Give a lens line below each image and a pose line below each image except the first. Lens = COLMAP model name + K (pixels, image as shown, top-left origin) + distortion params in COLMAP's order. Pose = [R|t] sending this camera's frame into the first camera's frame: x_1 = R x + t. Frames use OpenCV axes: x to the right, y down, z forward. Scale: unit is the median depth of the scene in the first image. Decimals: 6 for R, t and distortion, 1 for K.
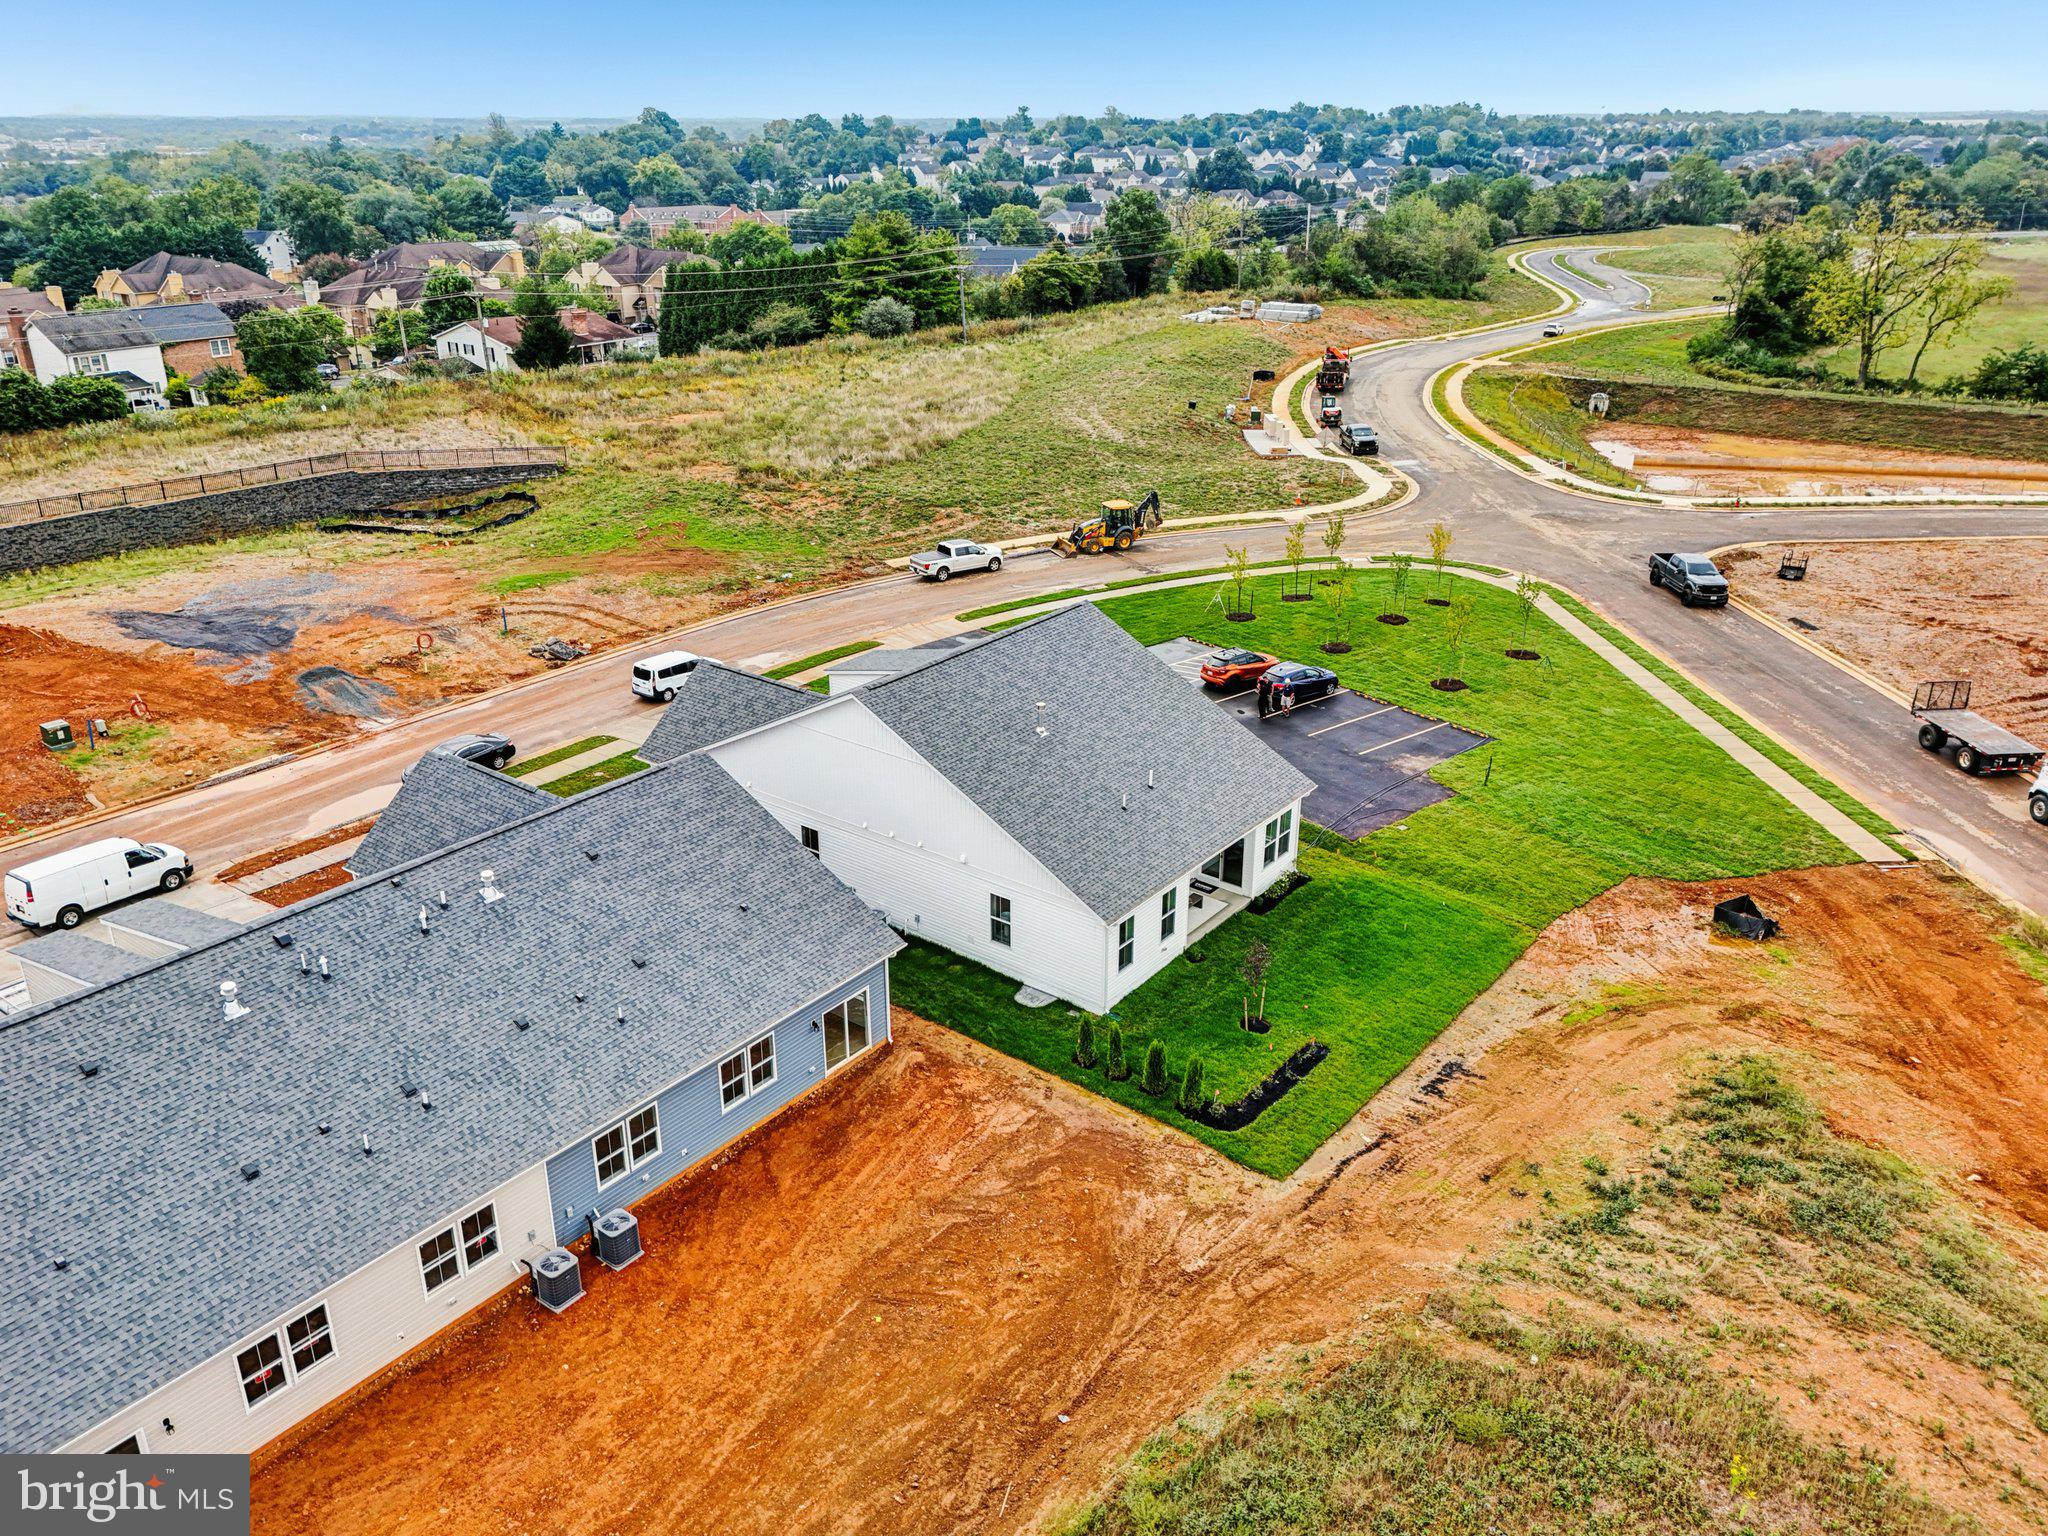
lens RADIAL K [[1522.3, 0, 1030.2], [0, 1522.3, 768.5], [0, 0, 1]] dist [0.096383, -0.118041]
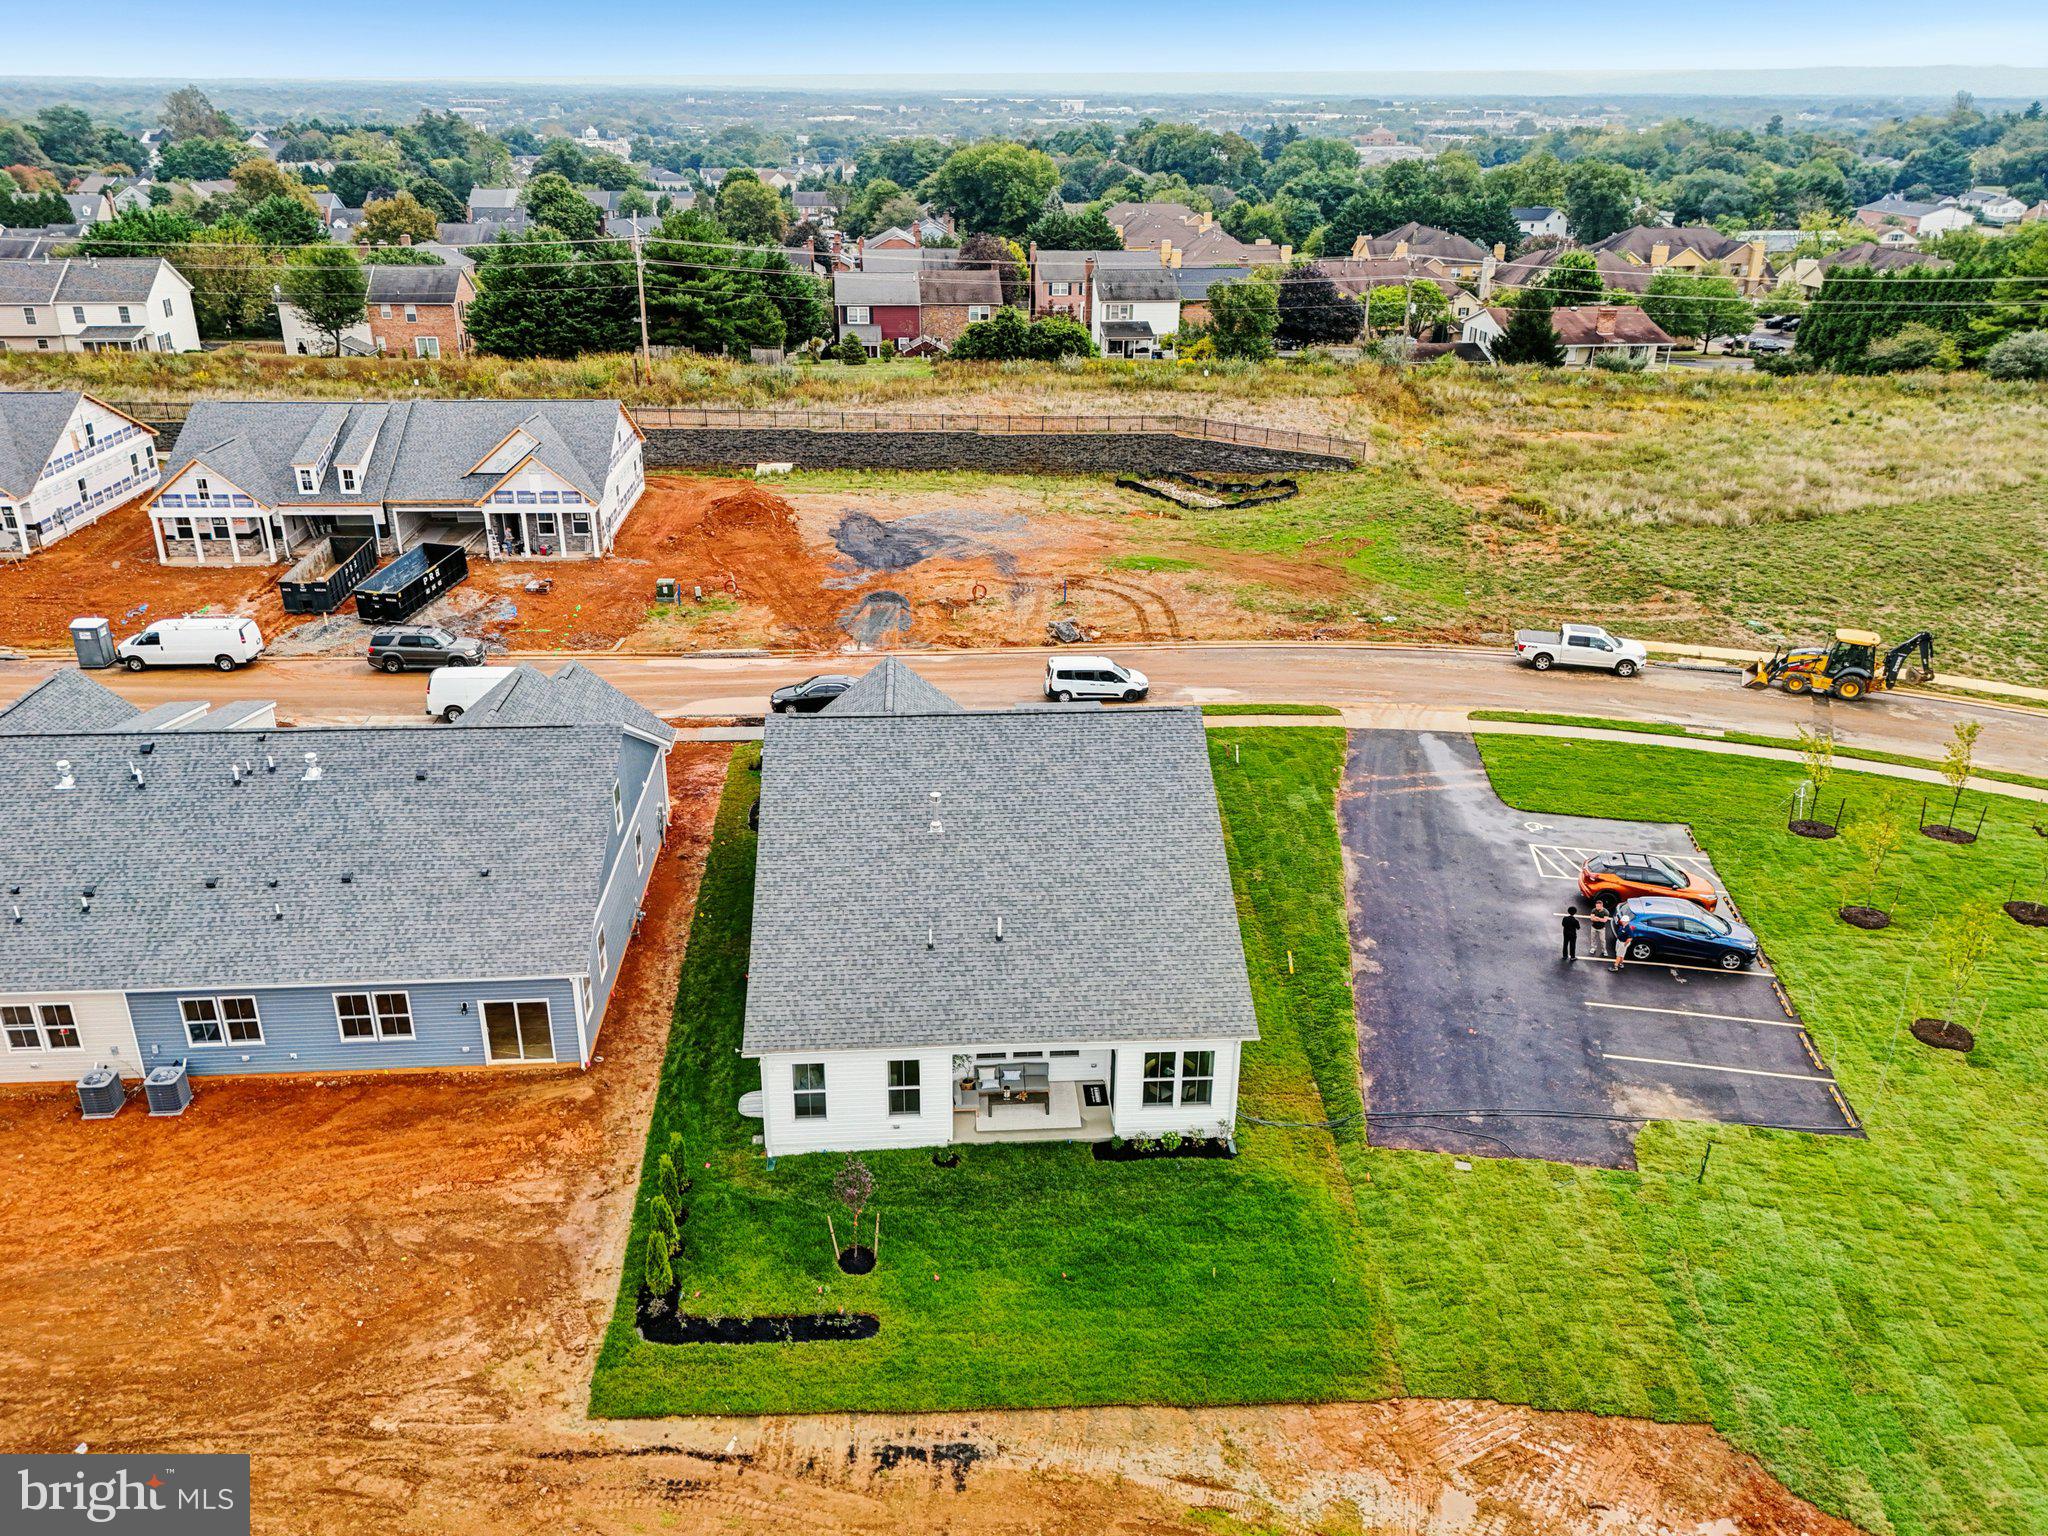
lens RADIAL K [[1544.7, 0, 1030.1], [0, 1544.7, 765.8], [0, 0, 1]] dist [0.073497, -0.075582]
pose [[0.661888, 0.305444, -0.684549, 0.419765], [-0.301305, 0.944604, 0.130150, -0.124601], [0.686382, 0.120113, 0.717254, 0.288141]]
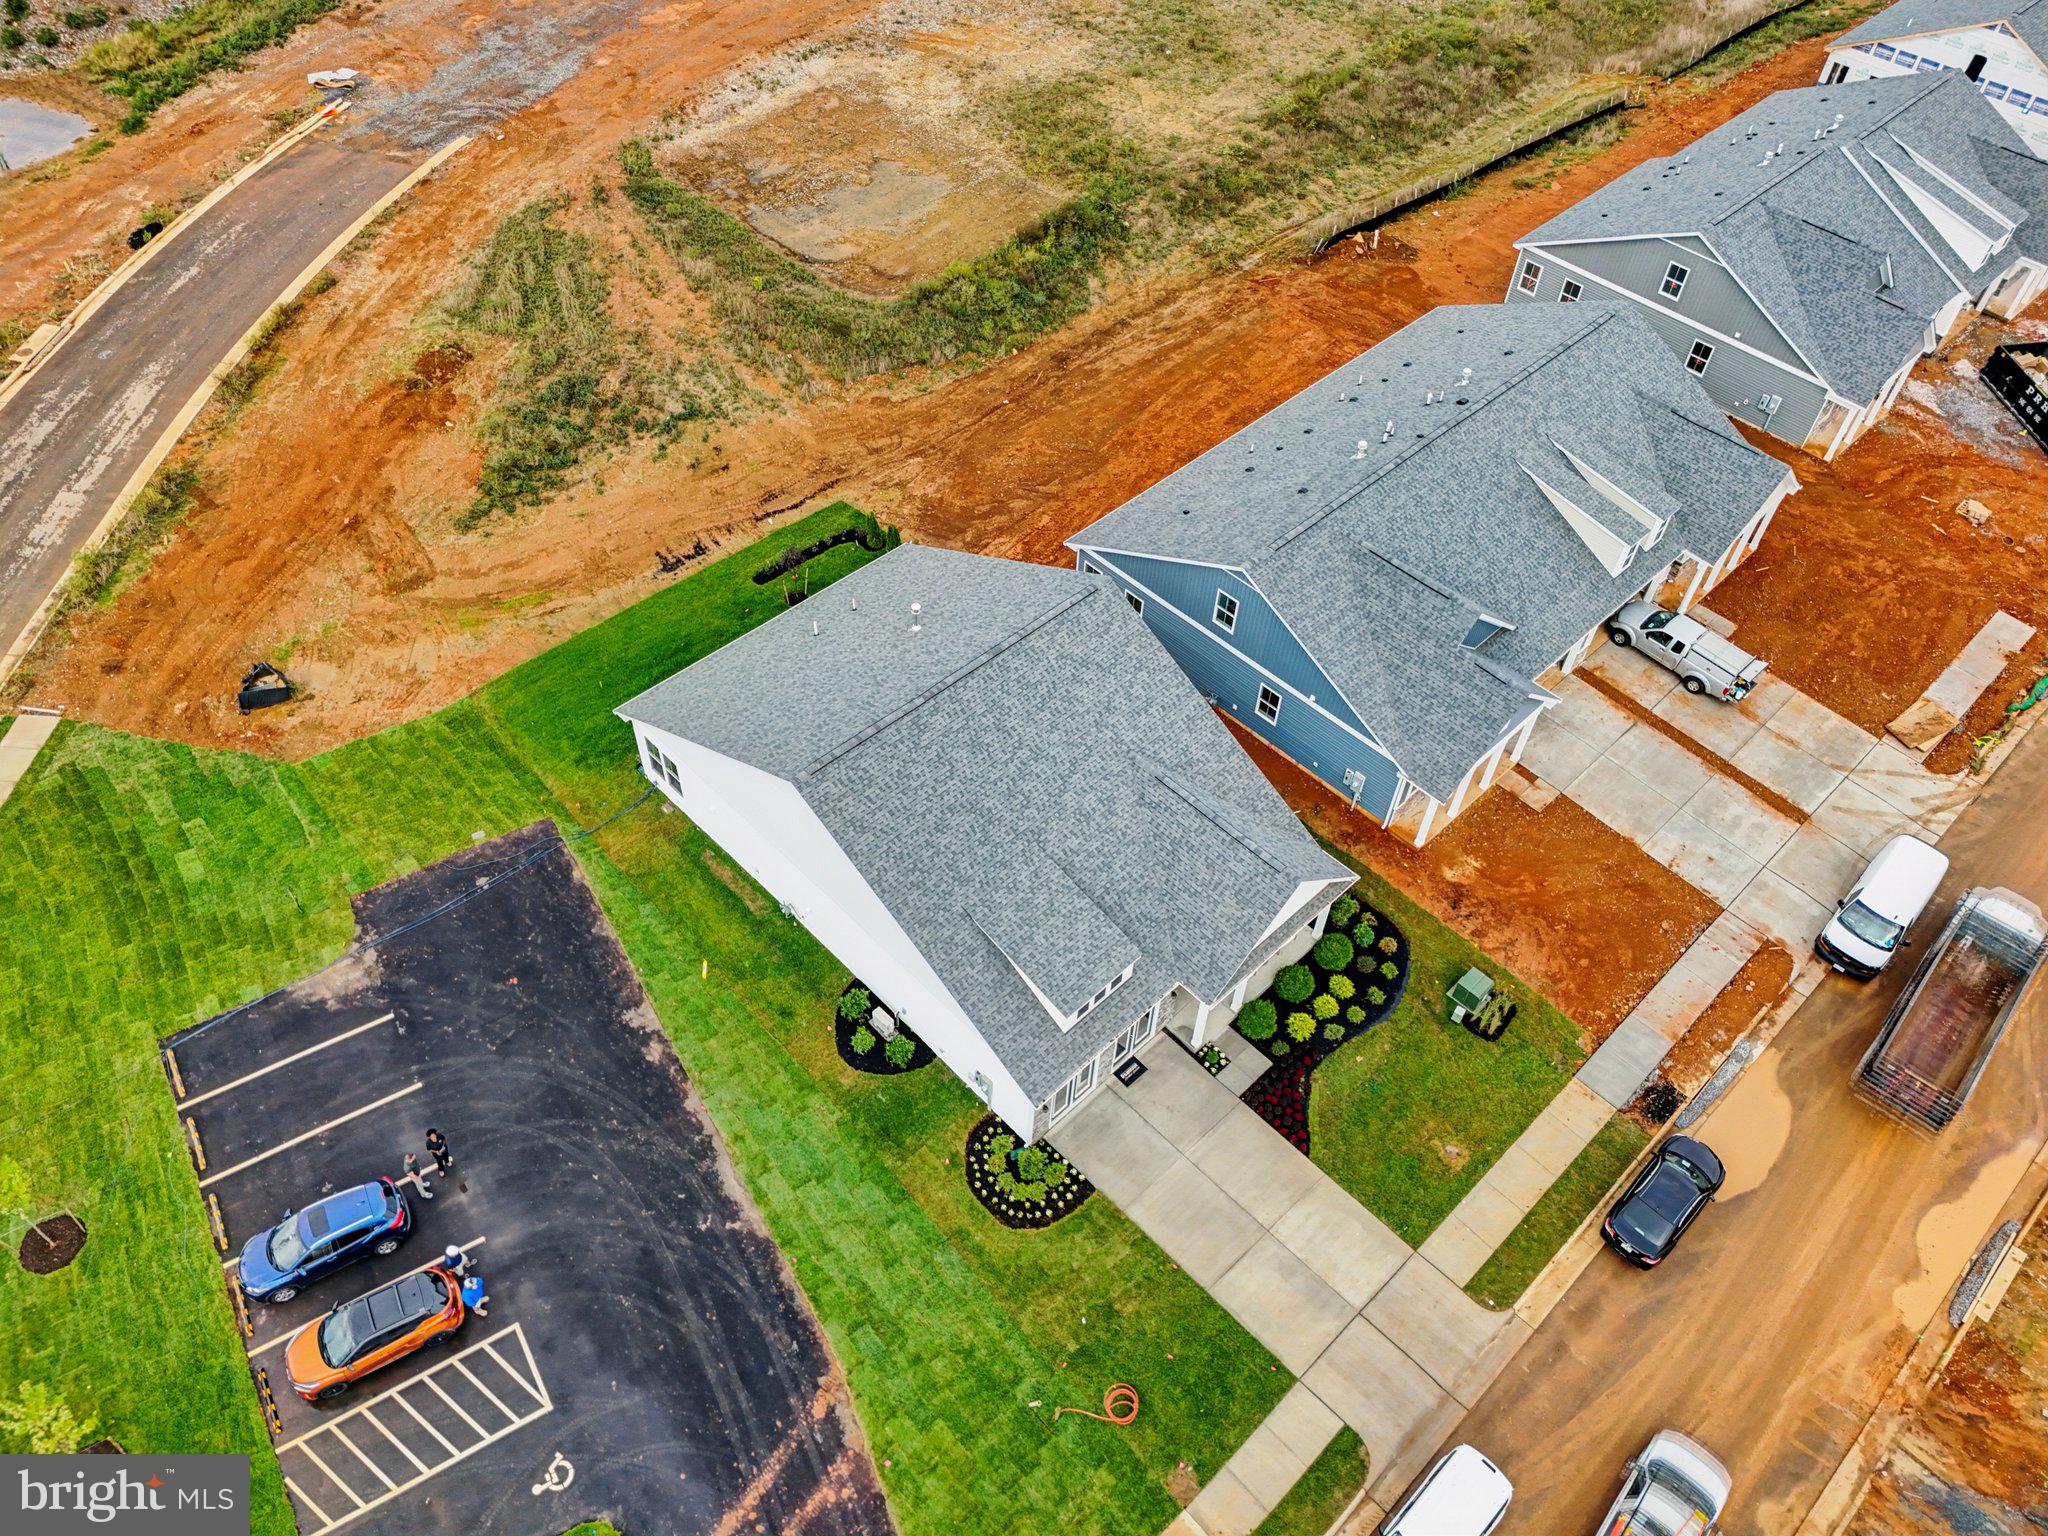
lens RADIAL K [[1500.6, 0, 1020.1], [0, 1500.6, 764.6], [0, 0, 1]] dist [0.061254, -0.053613]
pose [[-0.987979, -0.135847, 0.073771, -0.097583], [0.027452, 0.315452, 0.948544, -0.625135], [-0.152128, 0.939168, -0.307931, 0.937331]]
